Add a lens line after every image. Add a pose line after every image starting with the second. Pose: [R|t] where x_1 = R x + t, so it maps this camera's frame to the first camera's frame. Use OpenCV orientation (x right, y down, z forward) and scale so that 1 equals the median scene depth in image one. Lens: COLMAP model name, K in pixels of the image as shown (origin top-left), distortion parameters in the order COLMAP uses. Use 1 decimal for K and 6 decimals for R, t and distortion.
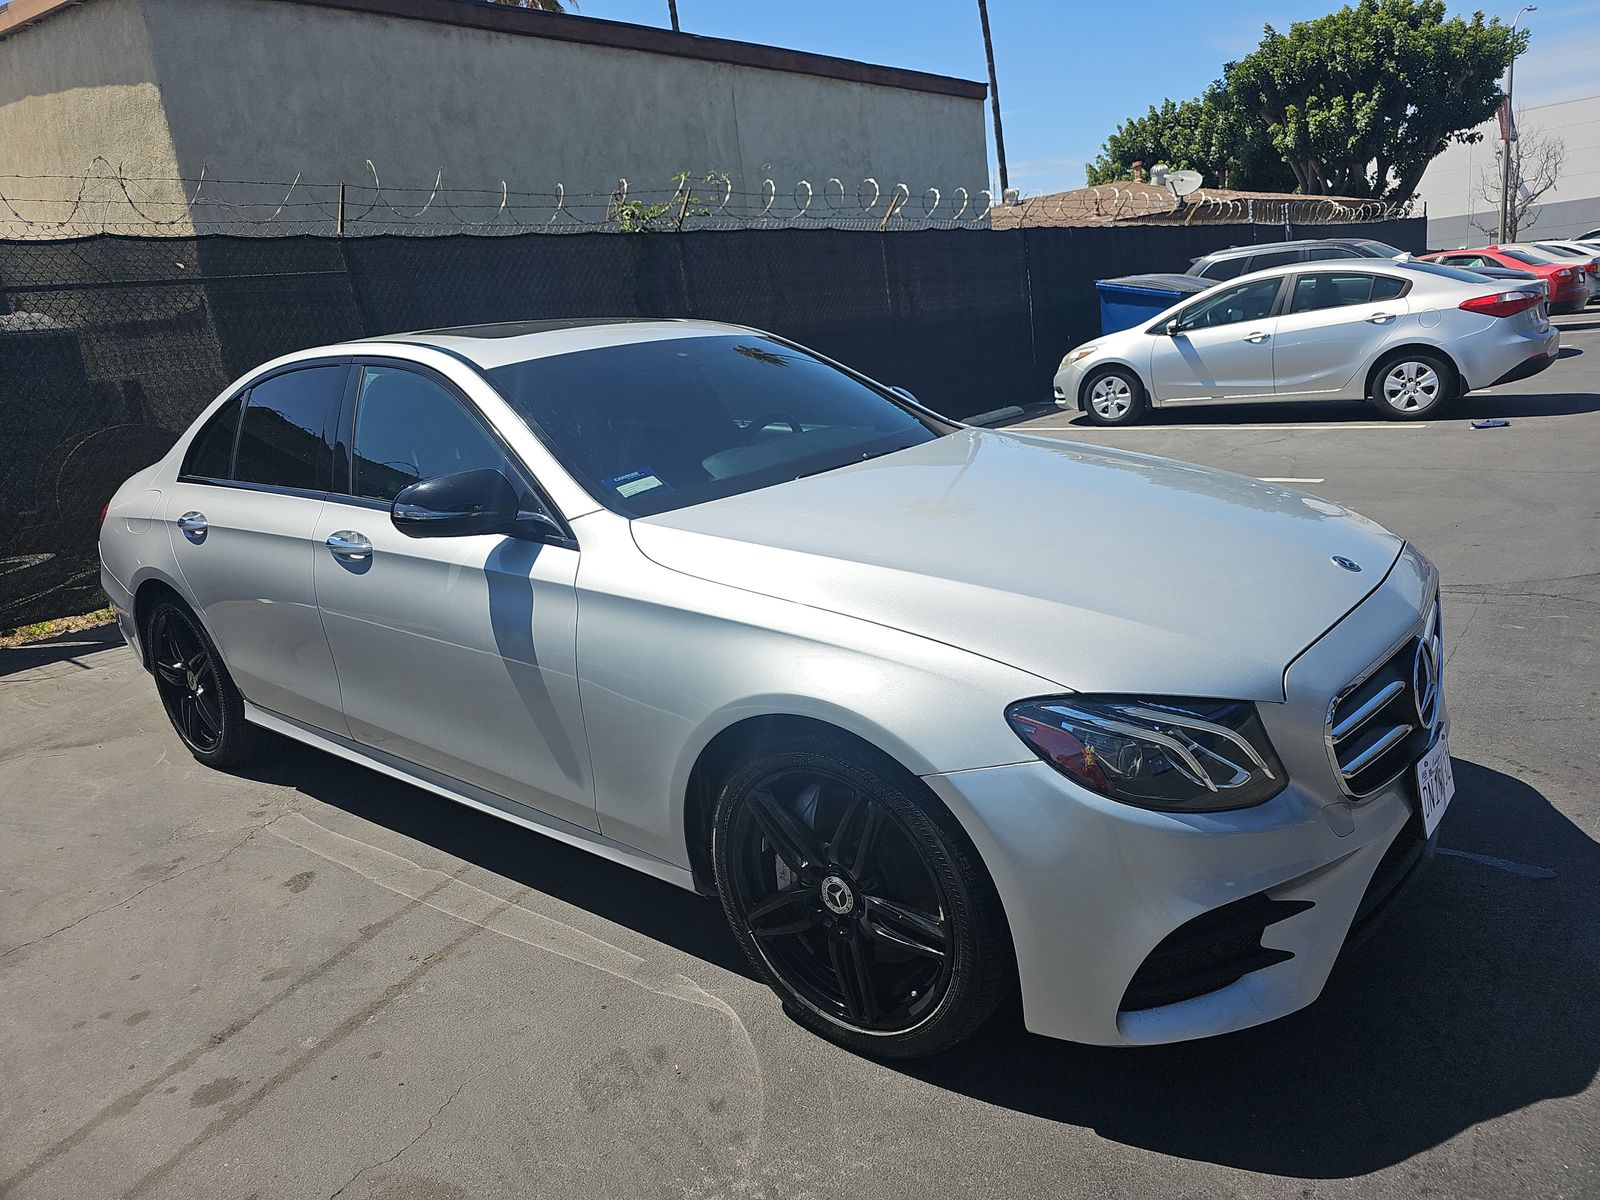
lens RADIAL K [[1059.3, 0, 812.5], [0, 1059.3, 597.6], [0, 0, 1]] dist [0.033603, -0.017386]
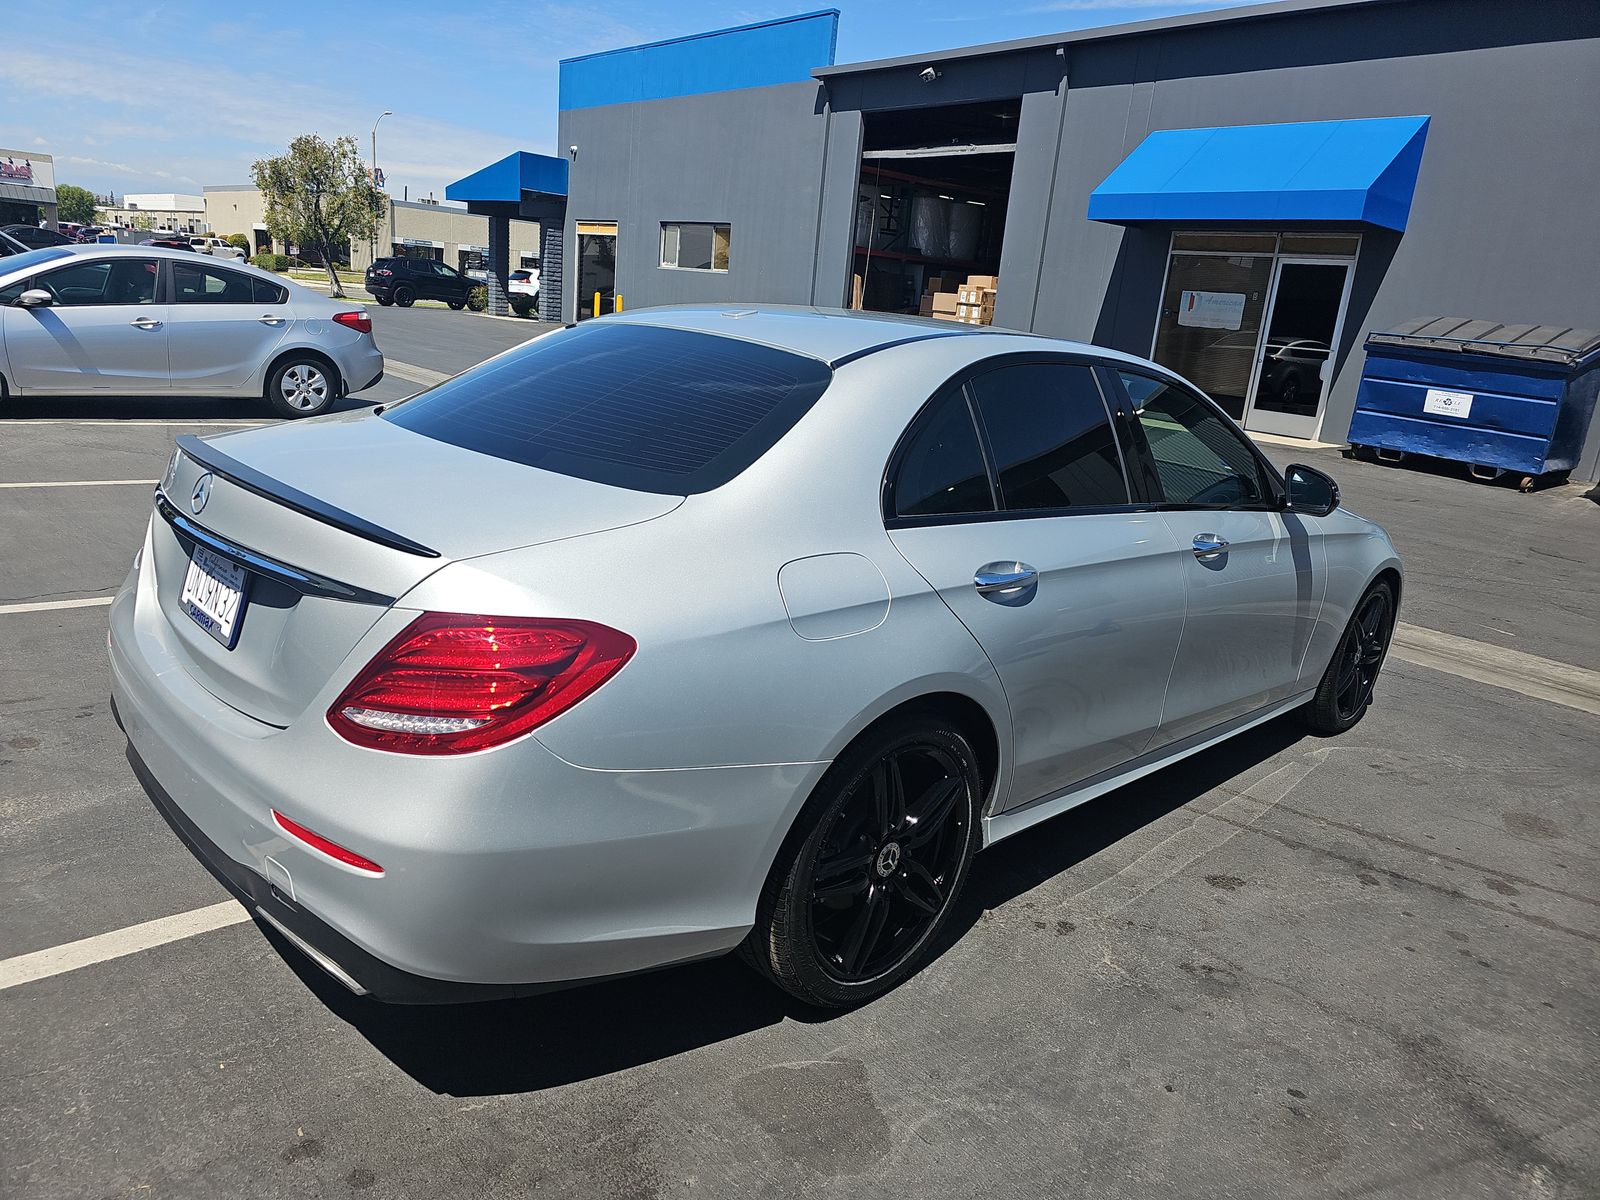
lens RADIAL K [[1059.3, 0, 770.9], [0, 1059.3, 606.4], [0, 0, 1]] dist [0.033603, -0.017386]
pose [[0.117481, -0.166333, 0.979046, -1.268788], [0.151651, 0.977315, 0.147842, -0.176603], [-0.981428, 0.131105, 0.140041, 1.068630]]
